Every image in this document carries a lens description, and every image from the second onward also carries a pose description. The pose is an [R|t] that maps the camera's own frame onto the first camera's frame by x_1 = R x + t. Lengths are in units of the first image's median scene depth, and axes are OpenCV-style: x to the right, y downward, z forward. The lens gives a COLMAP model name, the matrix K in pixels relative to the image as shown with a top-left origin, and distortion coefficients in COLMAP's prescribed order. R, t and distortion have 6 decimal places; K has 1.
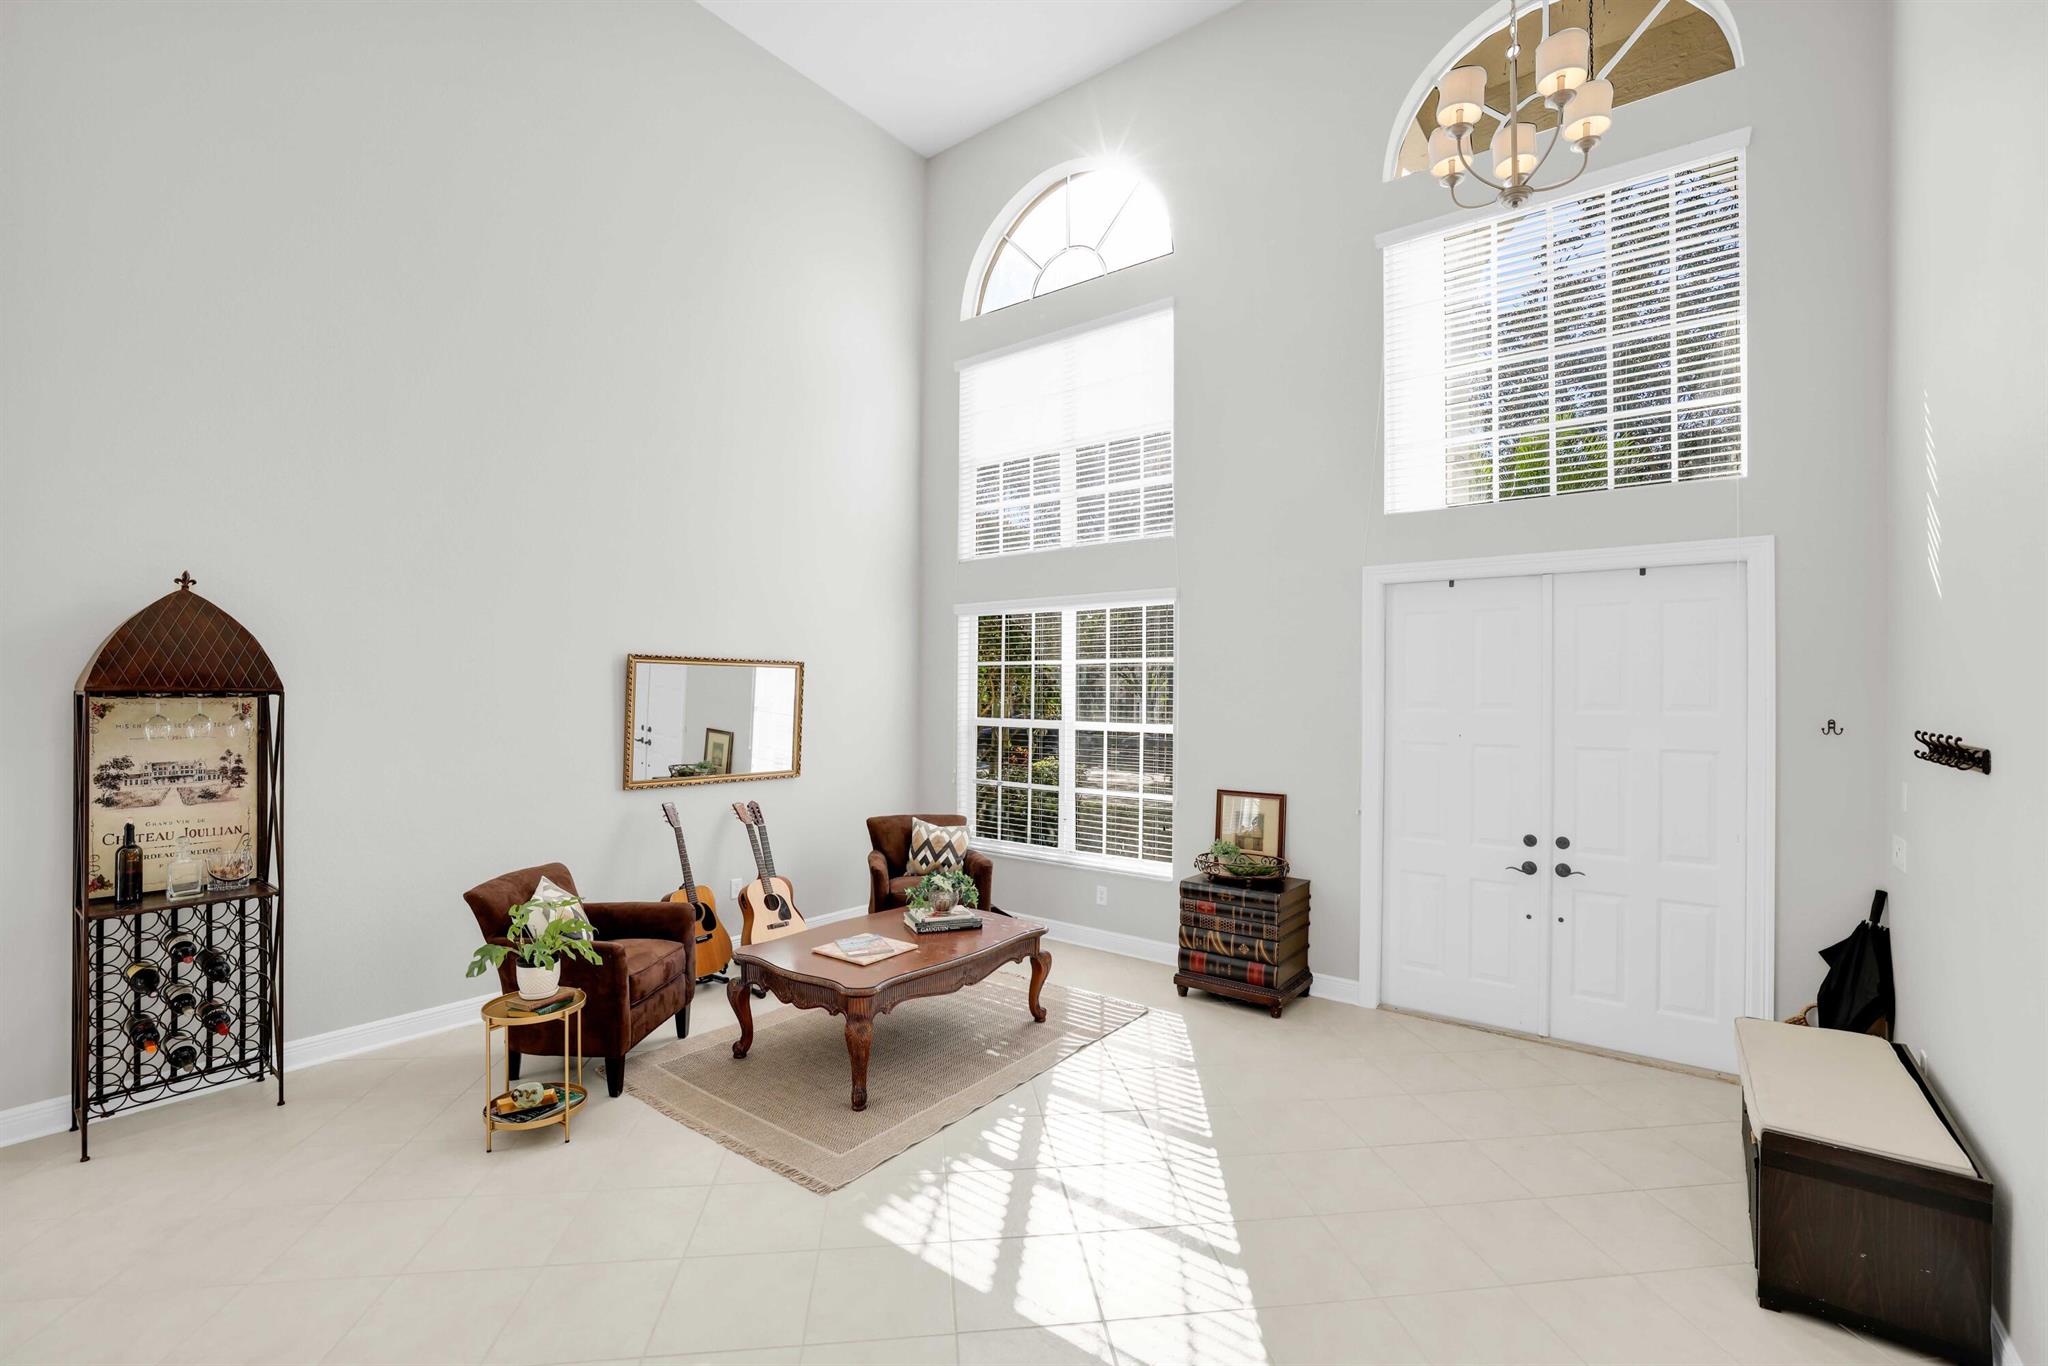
lens RADIAL K [[892.7, 0, 1030.8], [0, 892.7, 690.4], [0, 0, 1]] dist [-0.047570, 0.019548]
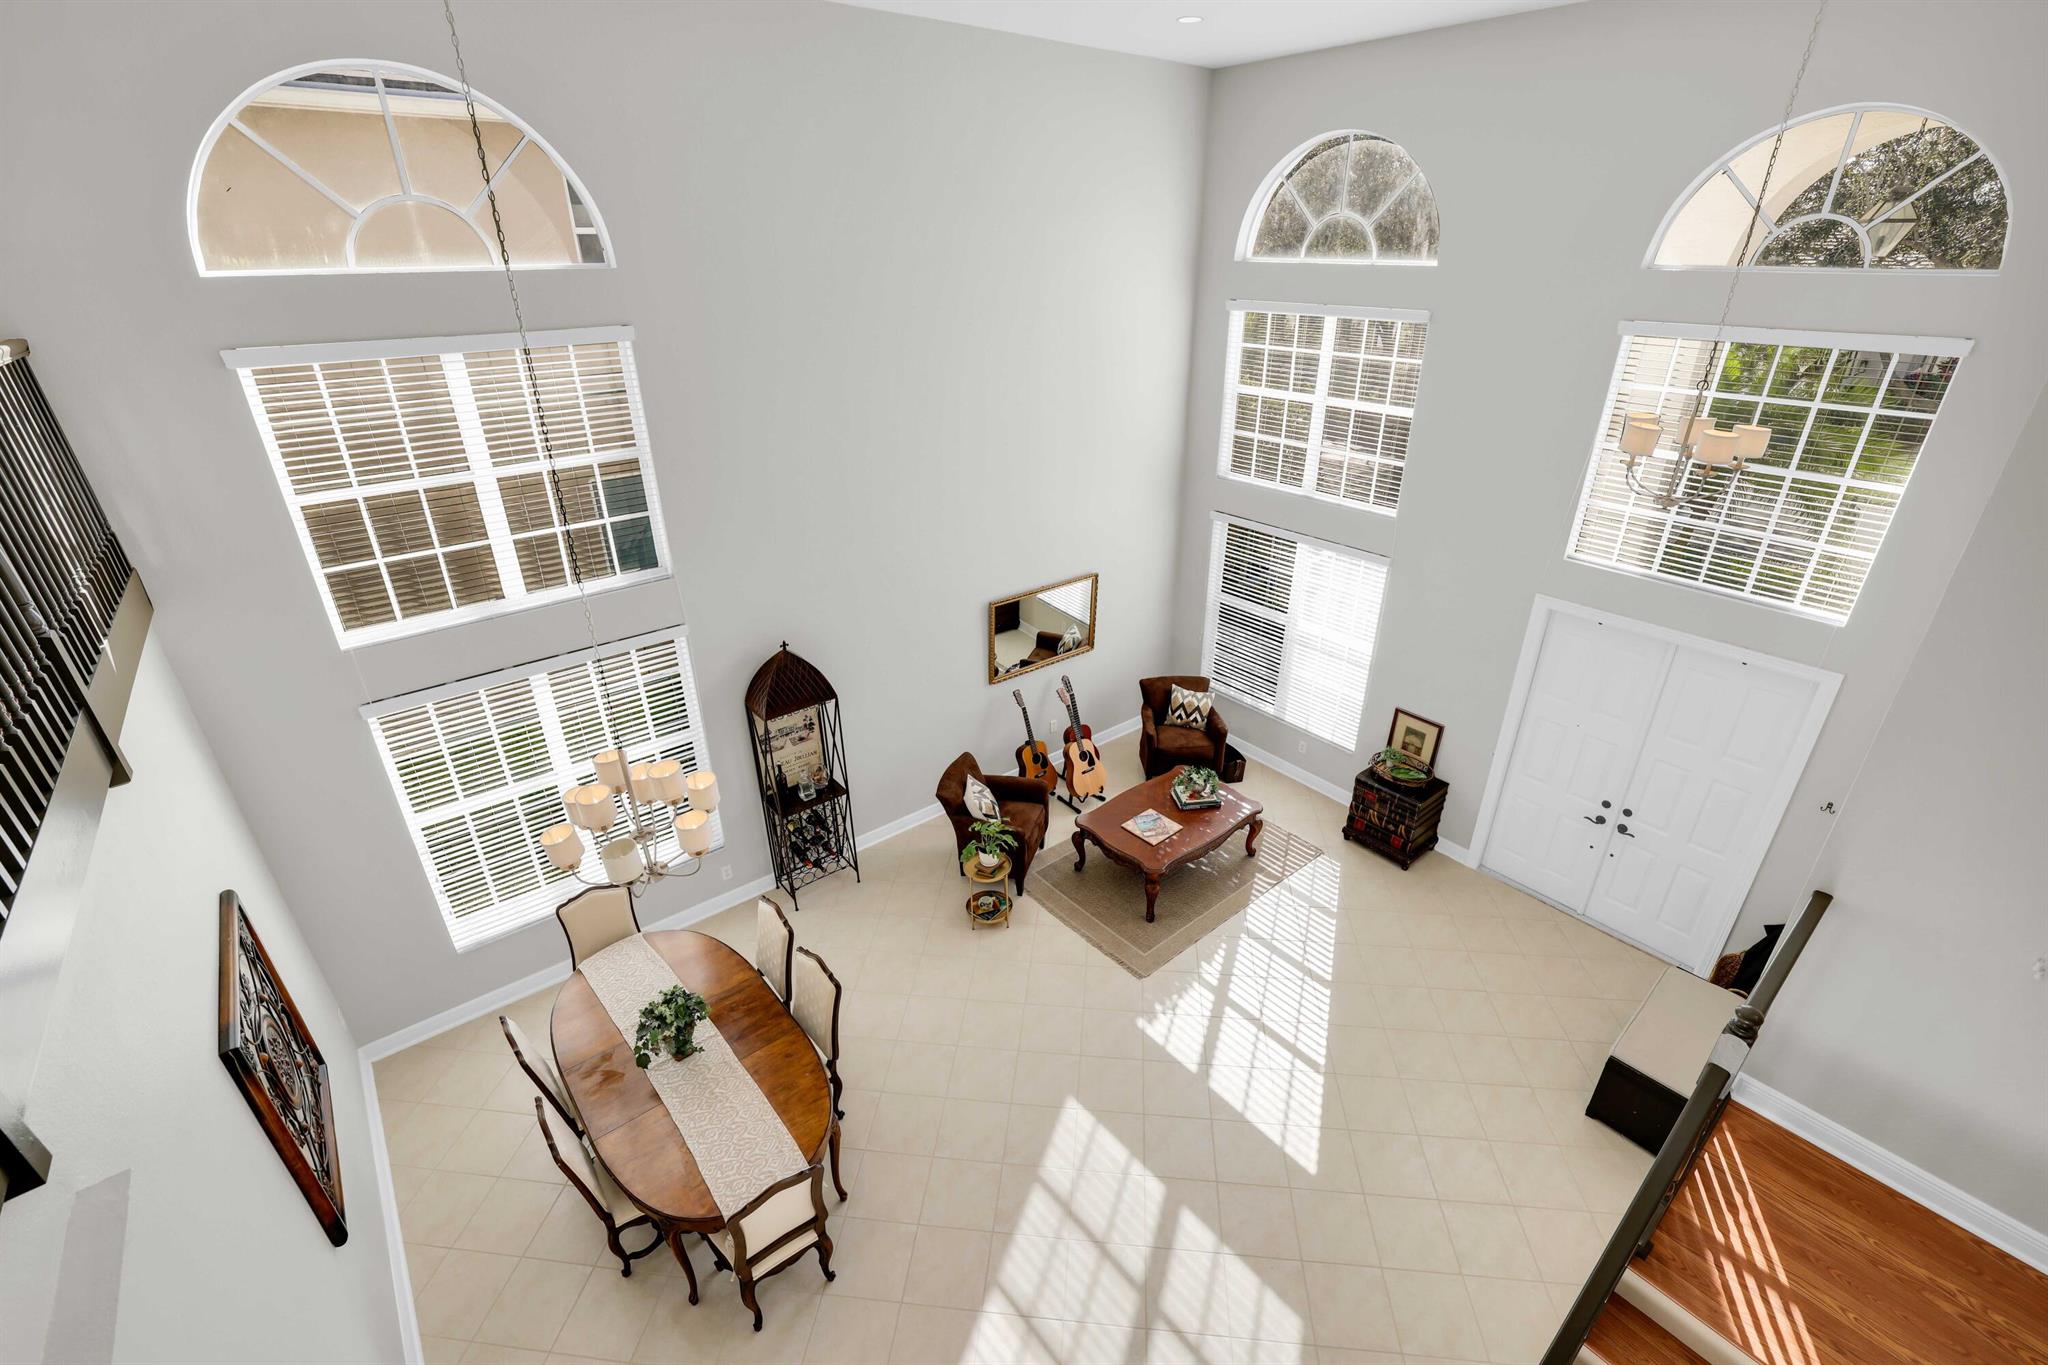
lens RADIAL K [[892.7, 0, 1030.8], [0, 892.7, 689.9], [0, 0, 1]] dist [-0.047570, 0.019548]
pose [[0.973985, 0.091386, -0.207370, -0.067660], [0.012830, 0.891378, 0.453079, -0.595650], [0.226250, -0.443953, 0.867016, -0.347044]]
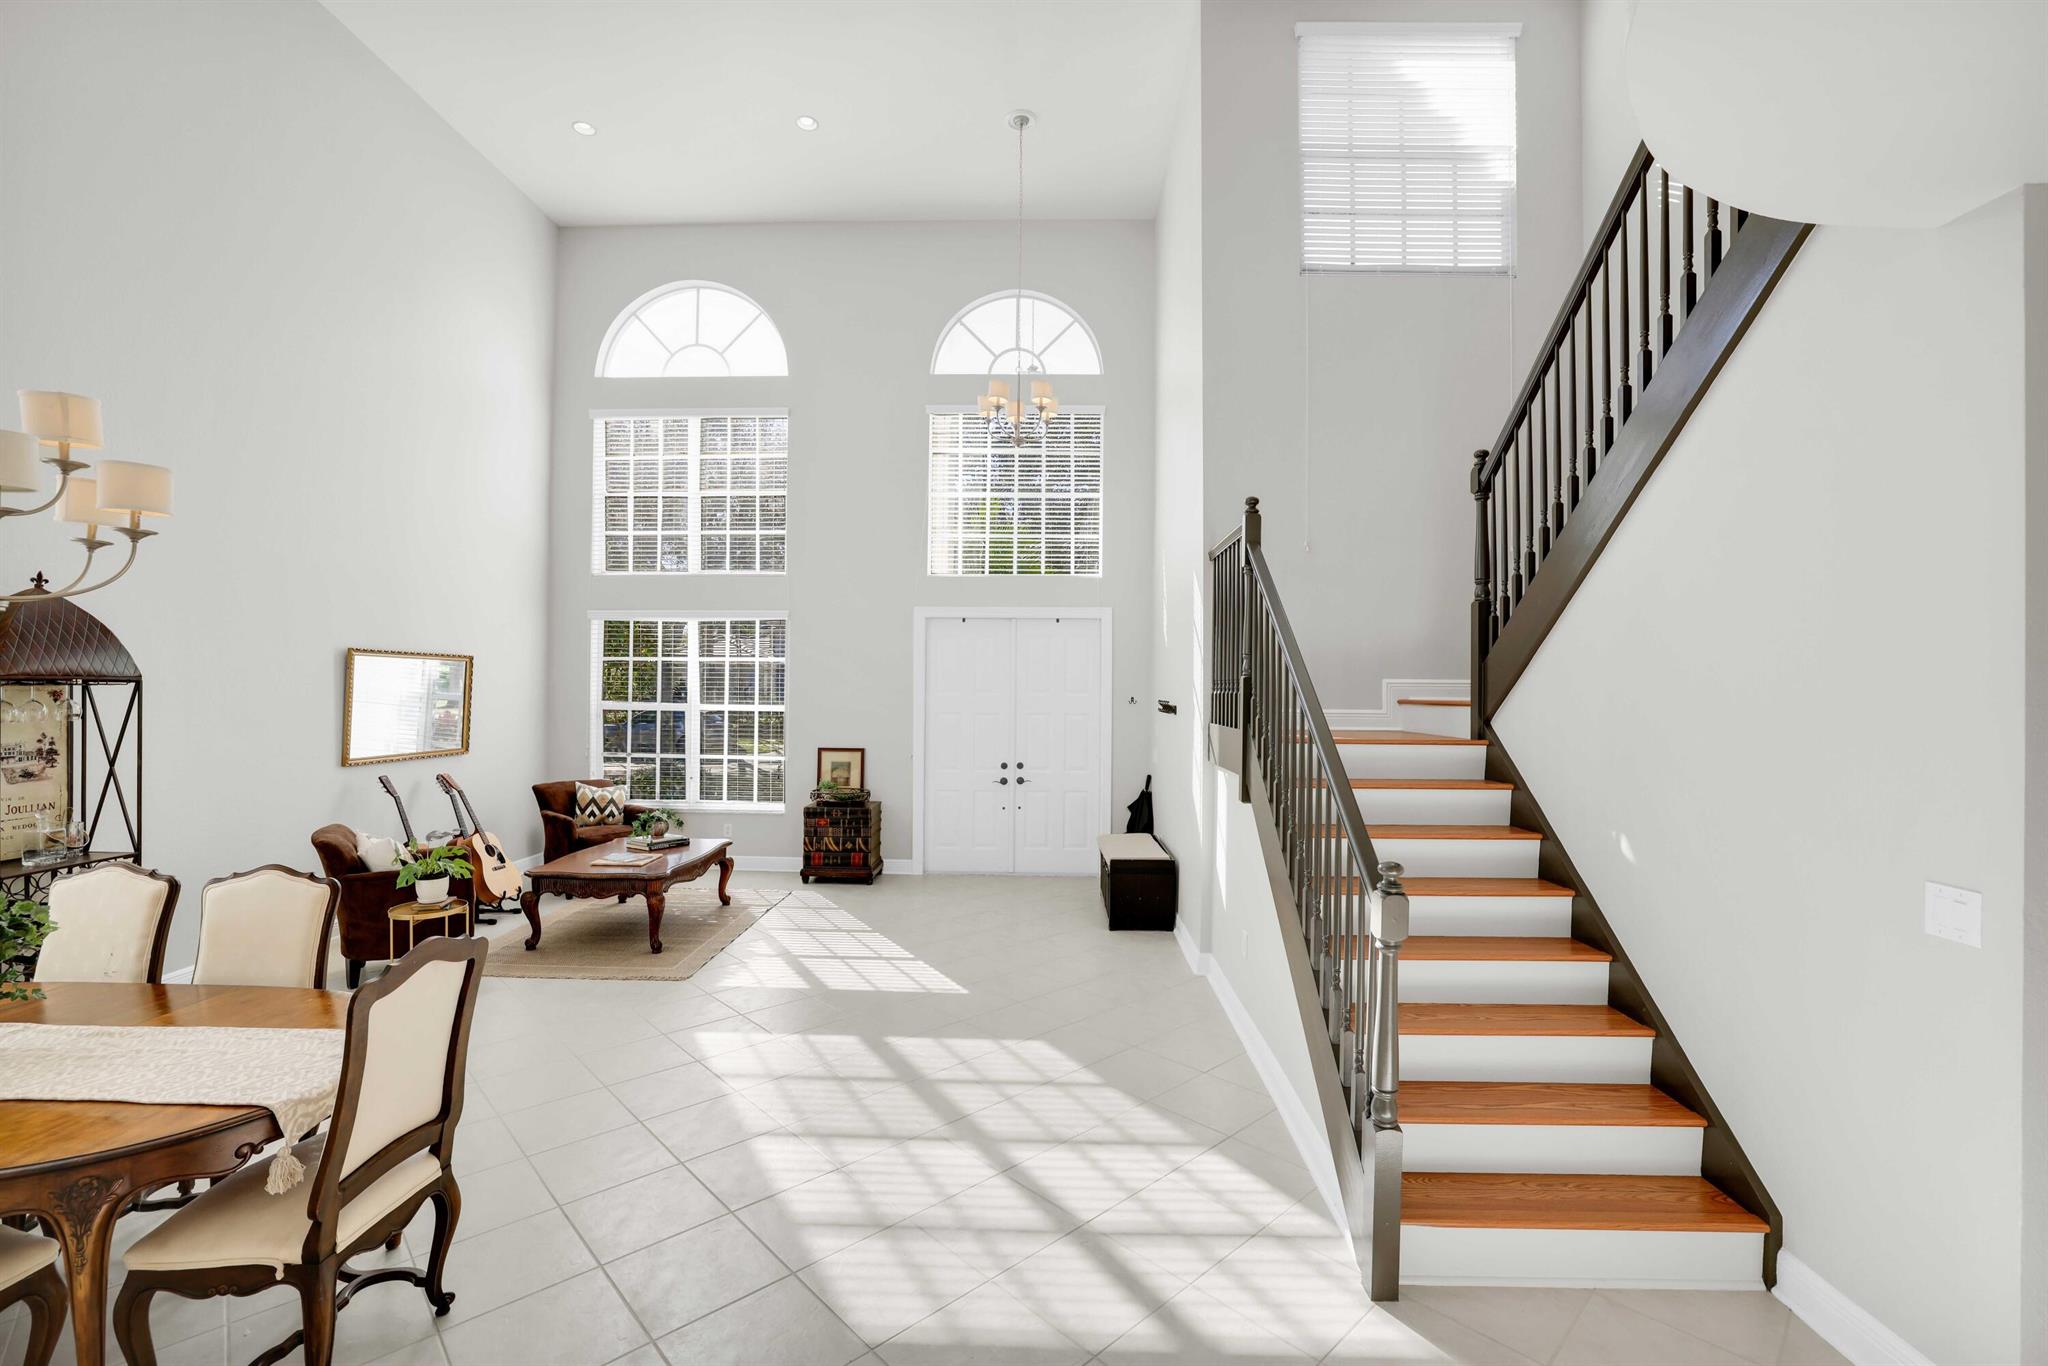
lens RADIAL K [[892.7, 0, 1030.8], [0, 892.7, 690.4], [0, 0, 1]] dist [-0.047570, 0.019548]
pose [[0.807414, -0.001462, 0.589984, -0.415854], [-0.005036, 0.999943, 0.009369, -0.001186], [-0.589964, -0.010536, 0.807361, -0.451063]]
